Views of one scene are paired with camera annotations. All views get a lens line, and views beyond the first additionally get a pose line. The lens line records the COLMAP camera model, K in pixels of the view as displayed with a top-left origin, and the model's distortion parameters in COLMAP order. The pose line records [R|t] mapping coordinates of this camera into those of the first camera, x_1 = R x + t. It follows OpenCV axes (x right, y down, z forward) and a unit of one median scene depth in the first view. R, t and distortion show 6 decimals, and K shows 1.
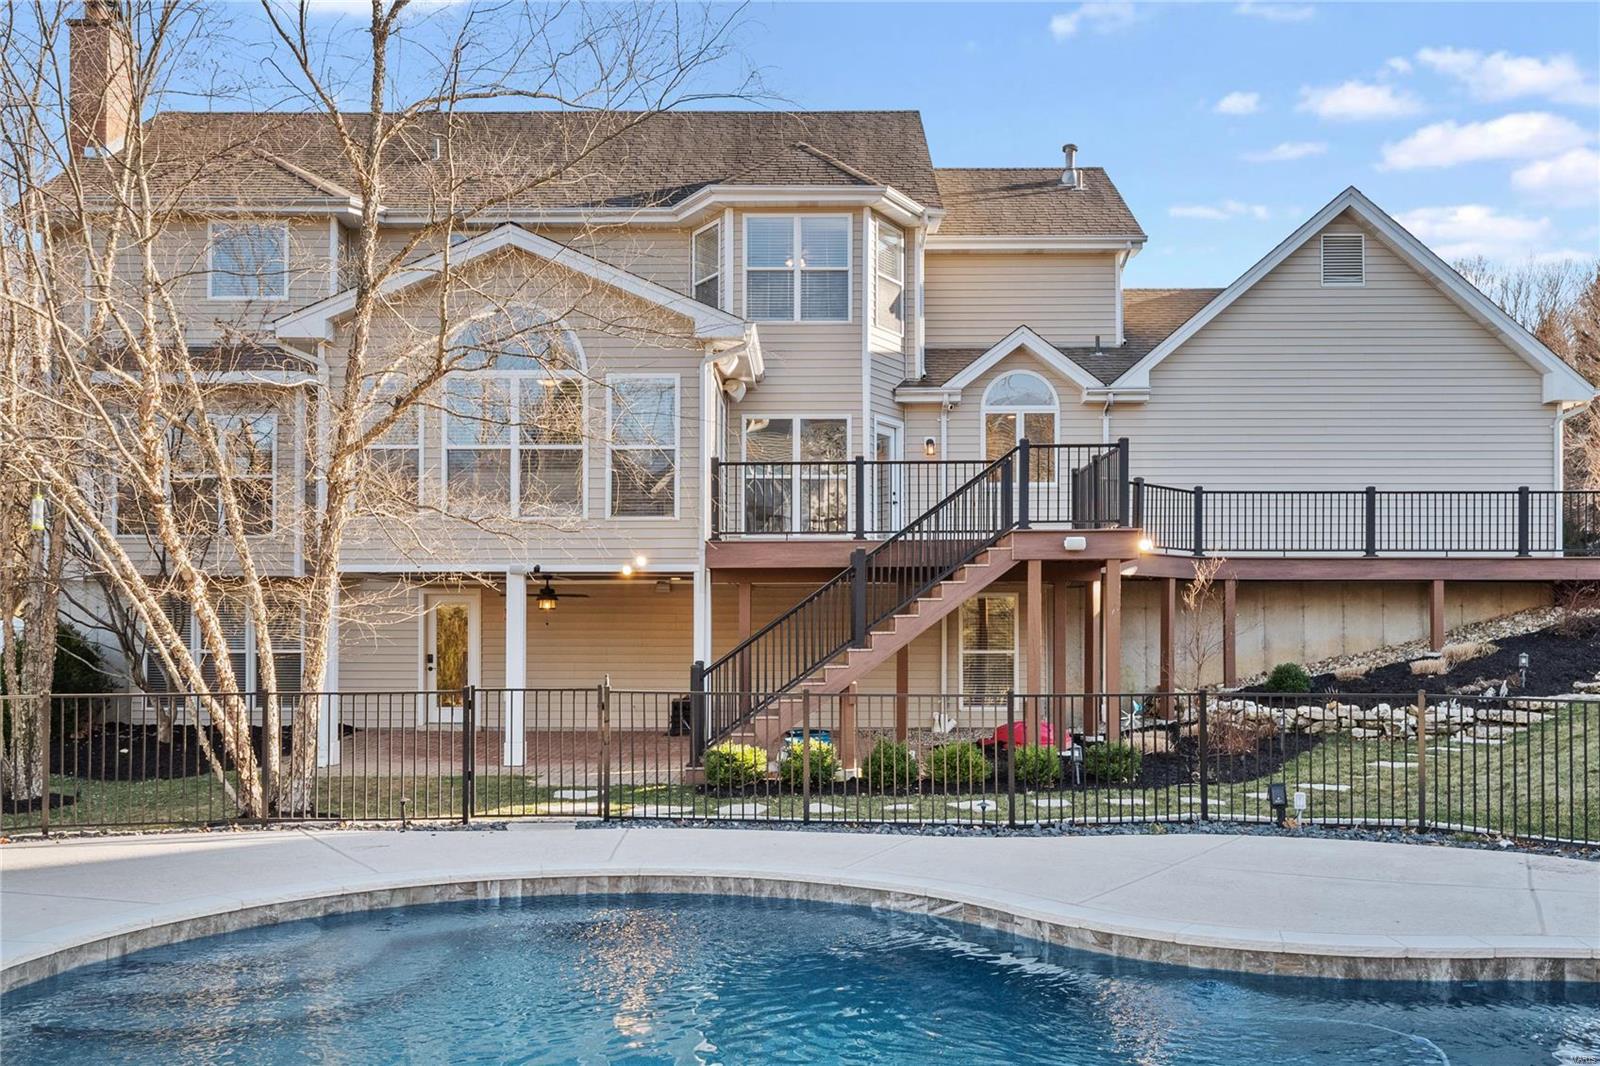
lens RADIAL K [[1412.0, 0, 804.5], [0, 1412.0, 554.7], [0, 0, 1]] dist [0.003821, -0.025102]
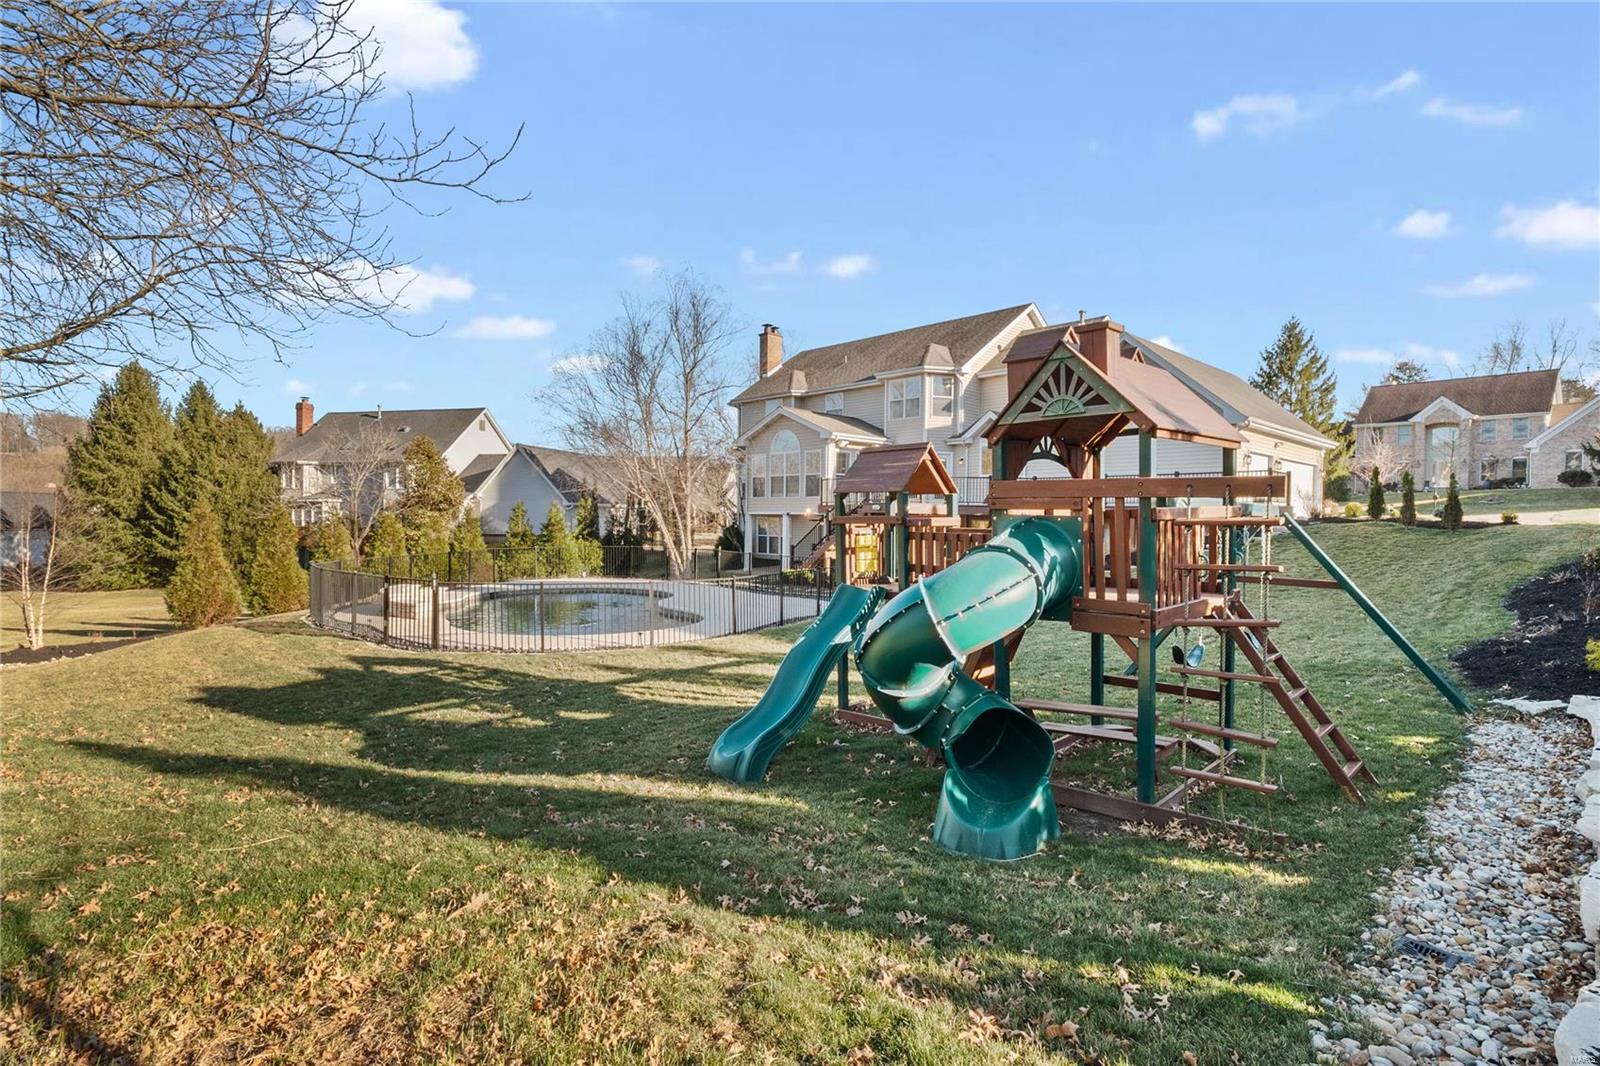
lens RADIAL K [[775.2, 0, 805.0], [0, 775.2, 497.0], [0, 0, 1]] dist [-0.000857, -0.017608]
pose [[0.698734, -0.012898, -0.715265, 0.901382], [0.031916, 0.999404, 0.013156, -0.040841], [0.714669, -0.032021, 0.698729, -0.172664]]
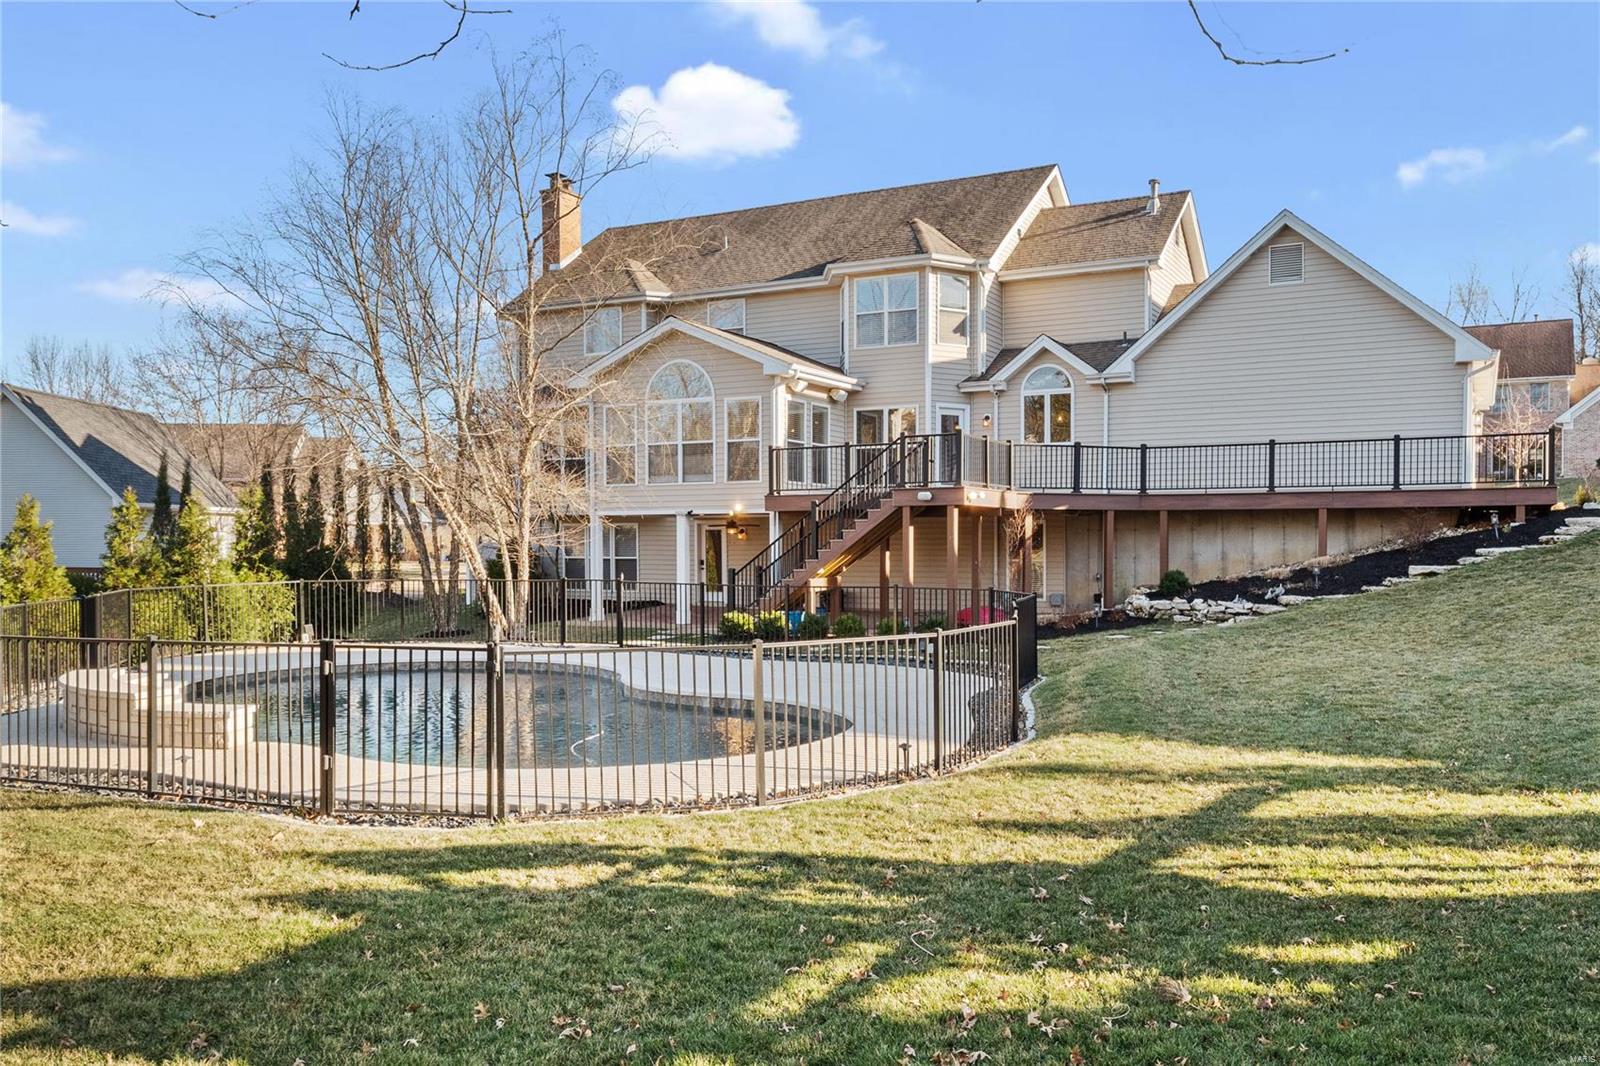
lens RADIAL K [[1261.5, 0, 798.5], [0, 1261.5, 501.6], [0, 0, 1]] dist [-0.012643, -0.004216]
pose [[0.884820, -0.016916, -0.465625, 0.537314], [0.031114, 0.999255, 0.022824, -0.028986], [0.464892, -0.034682, 0.884688, -0.263774]]
